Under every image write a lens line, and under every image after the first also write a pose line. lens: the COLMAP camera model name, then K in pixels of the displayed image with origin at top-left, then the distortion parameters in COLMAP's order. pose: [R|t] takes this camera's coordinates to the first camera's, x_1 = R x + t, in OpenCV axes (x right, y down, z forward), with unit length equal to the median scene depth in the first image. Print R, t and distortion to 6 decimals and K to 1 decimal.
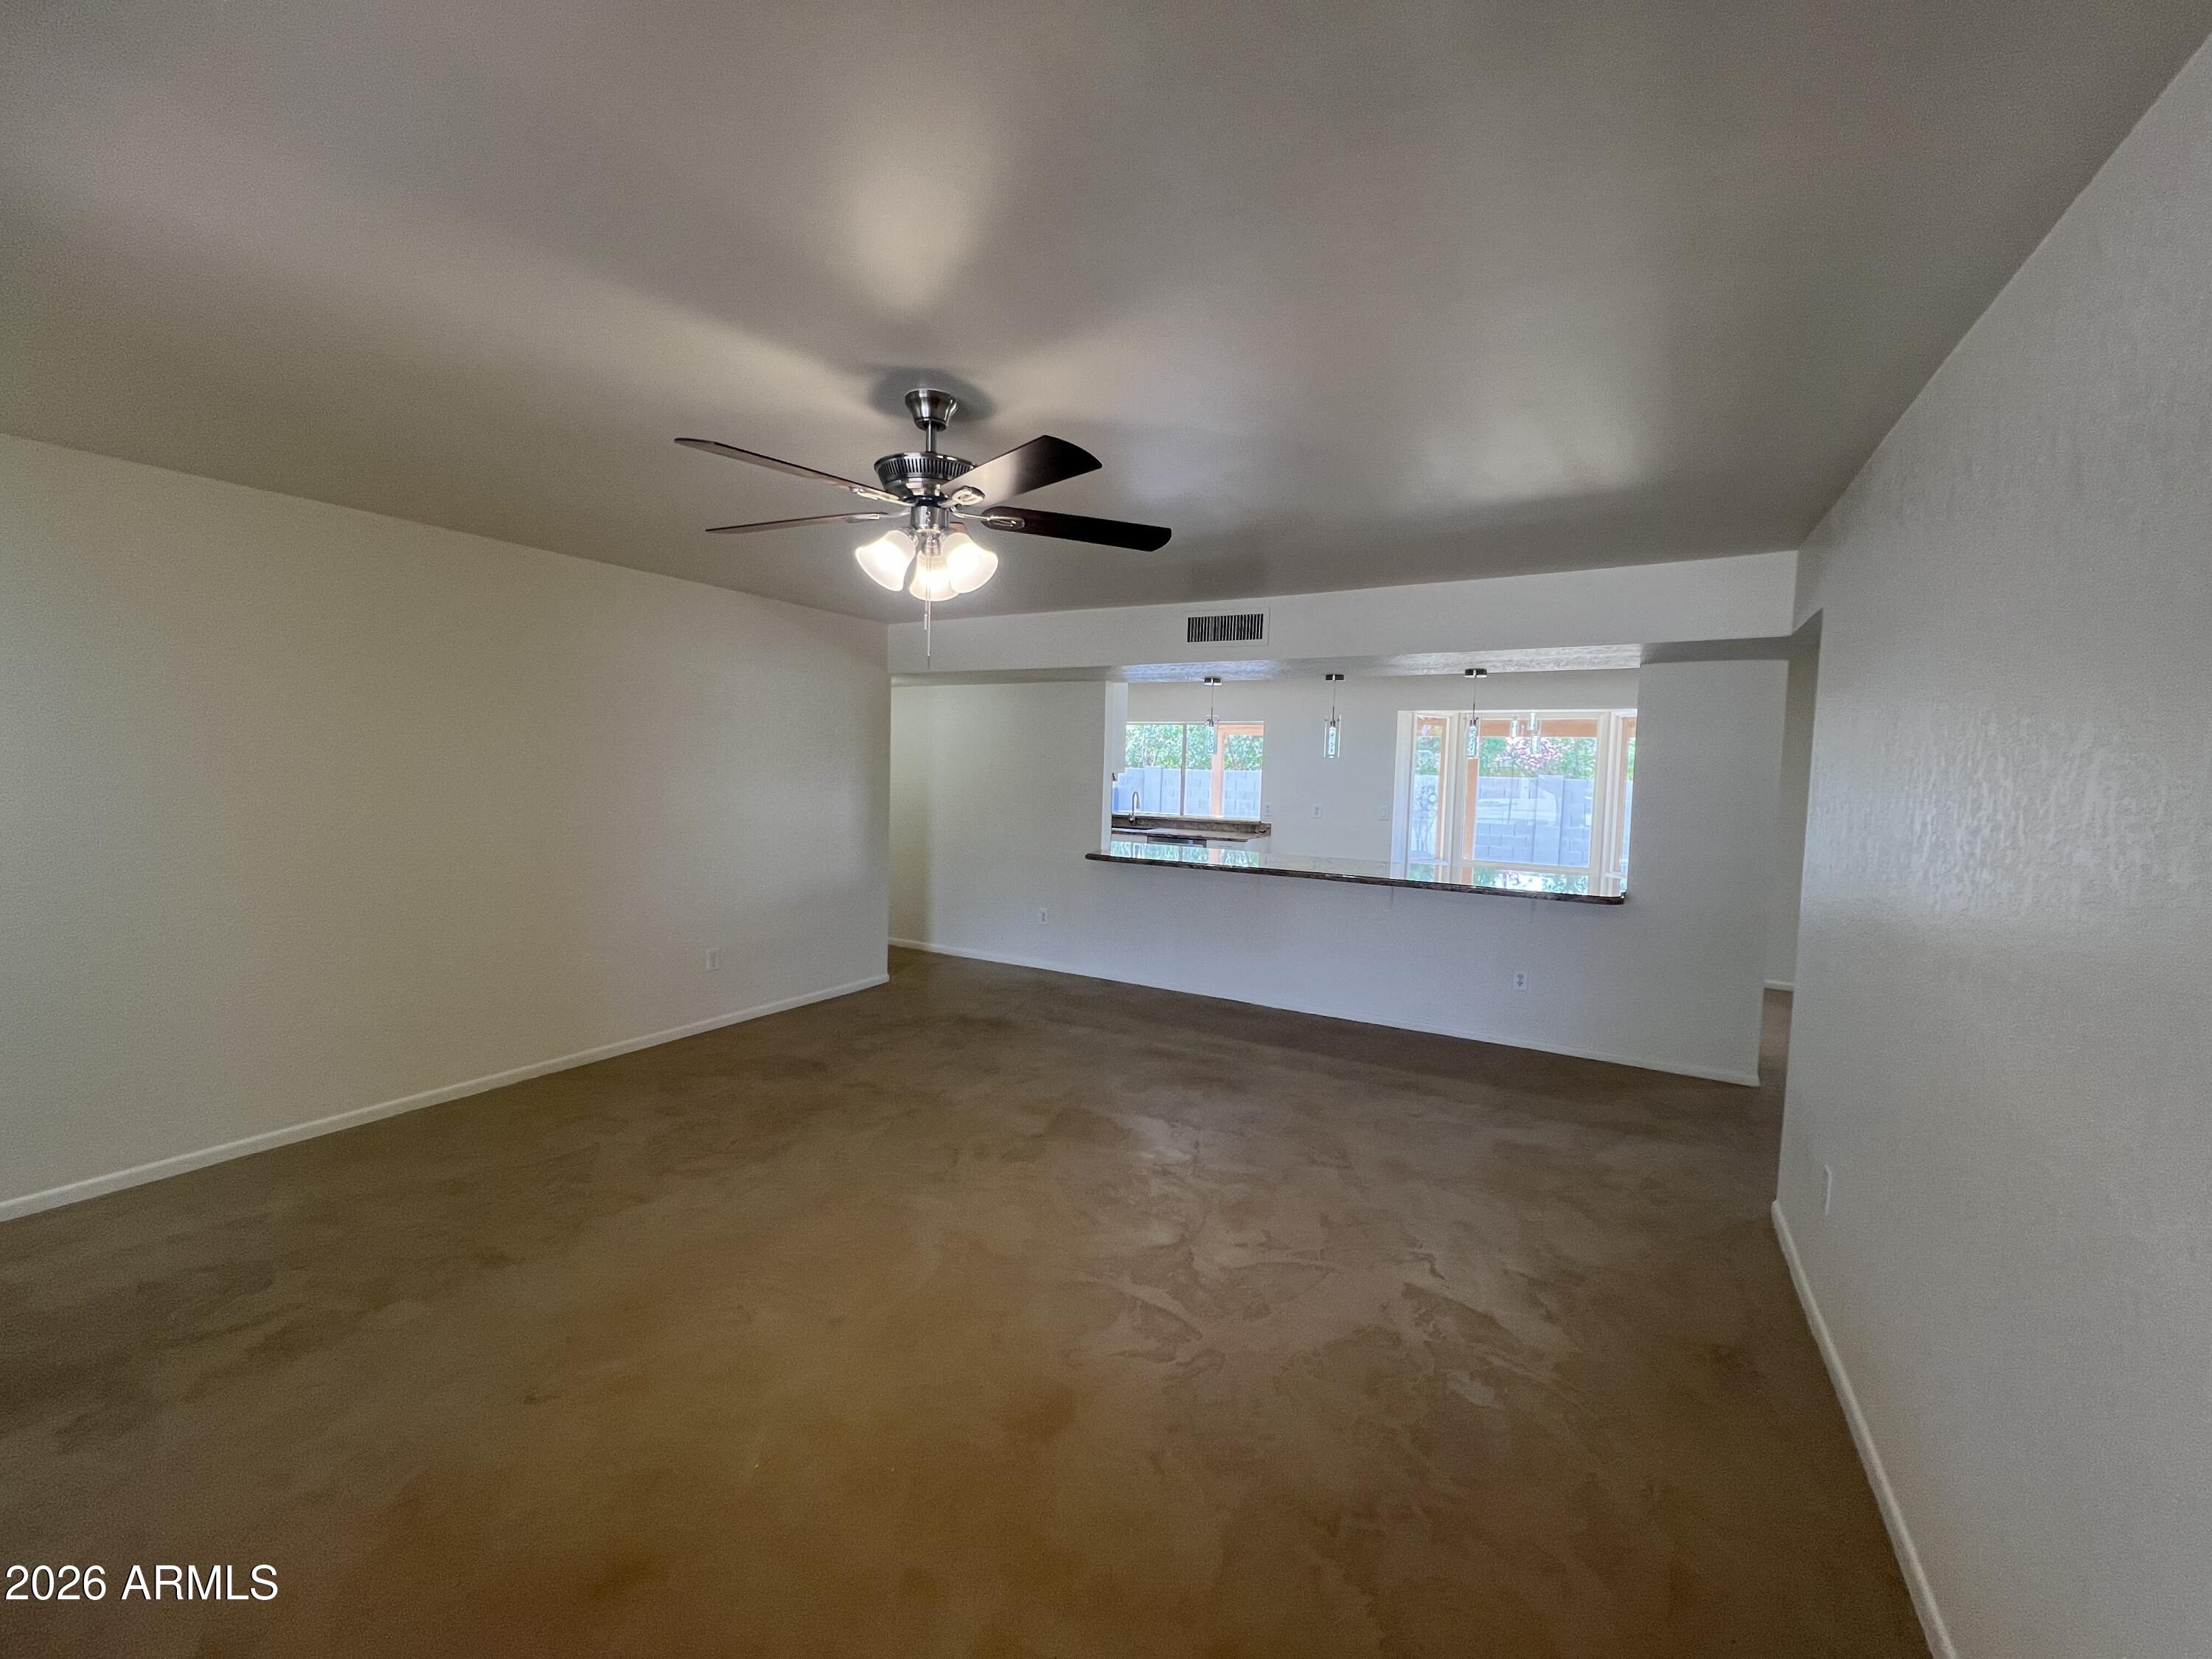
lens RADIAL K [[894.5, 0, 1106.0], [0, 894.5, 829.5], [0, 0, 1]] dist [-0.000789, 0.000137]
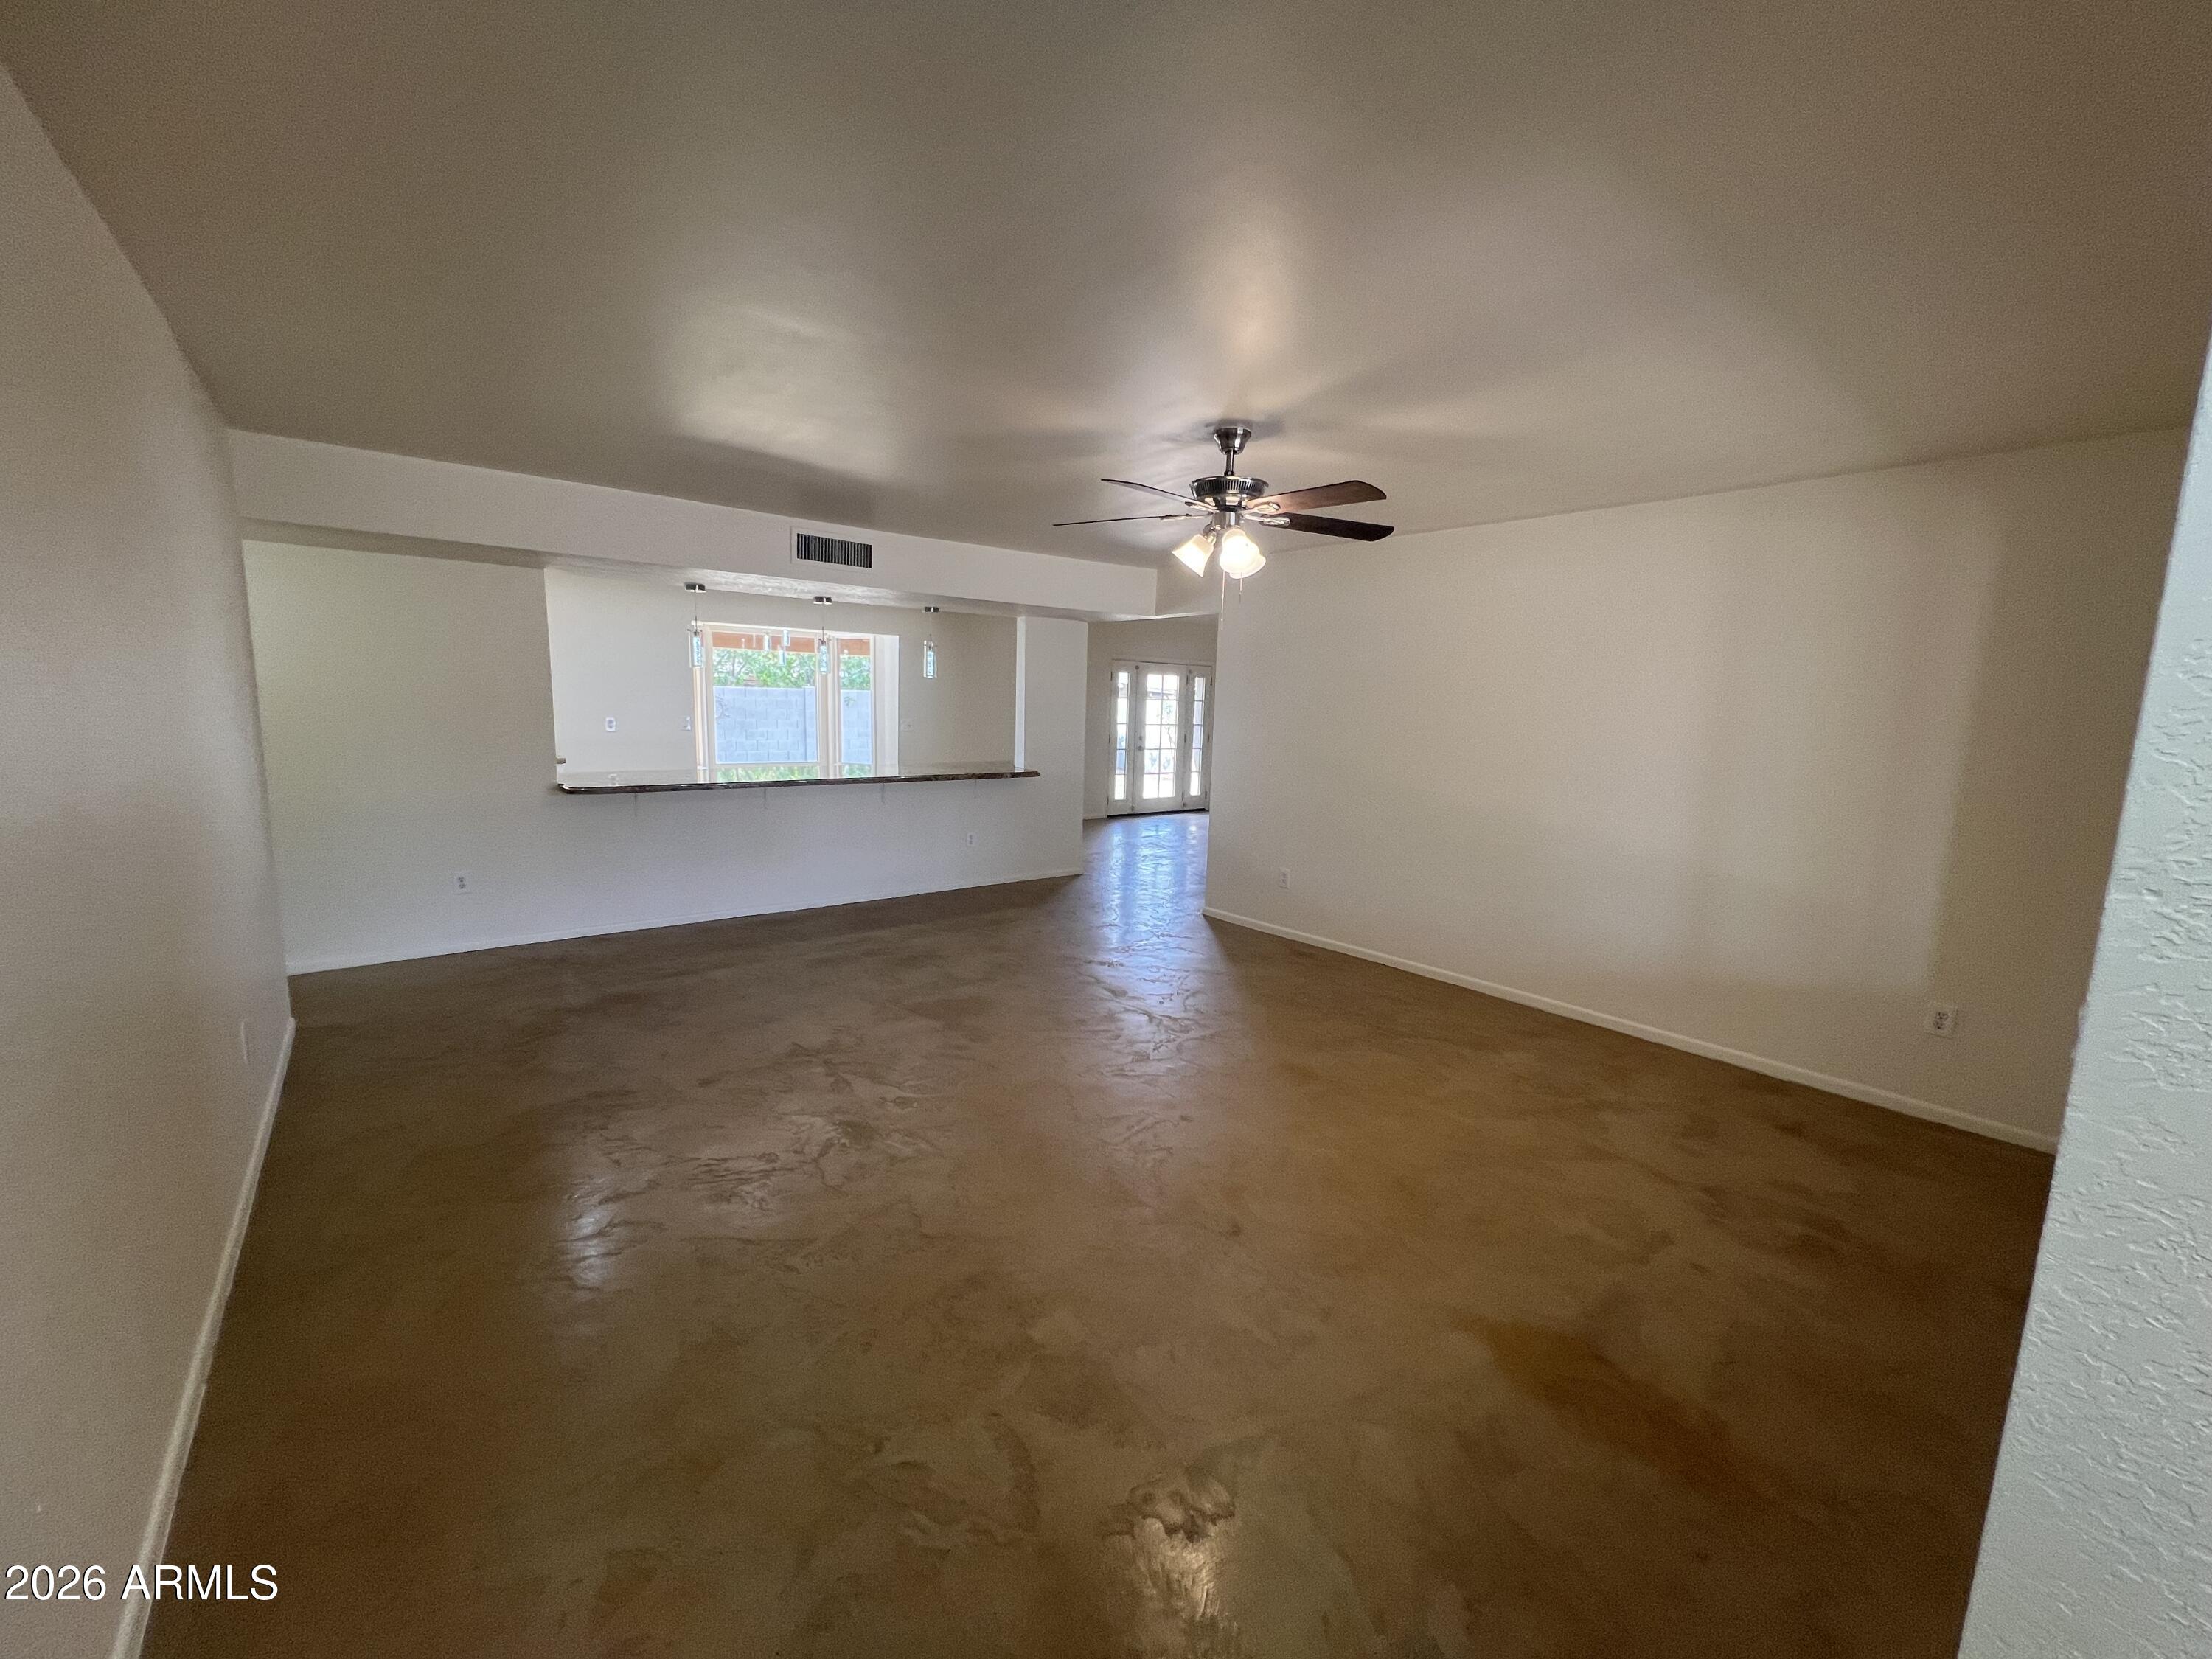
lens RADIAL K [[894.5, 0, 1106.0], [0, 894.5, 829.5], [0, 0, 1]] dist [-0.000789, 0.000137]
pose [[0.348668, -0.150408, 0.925099, -0.780657], [0.047030, 0.988604, 0.143007, -0.036923], [-0.936066, -0.006355, 0.351768, 0.332893]]
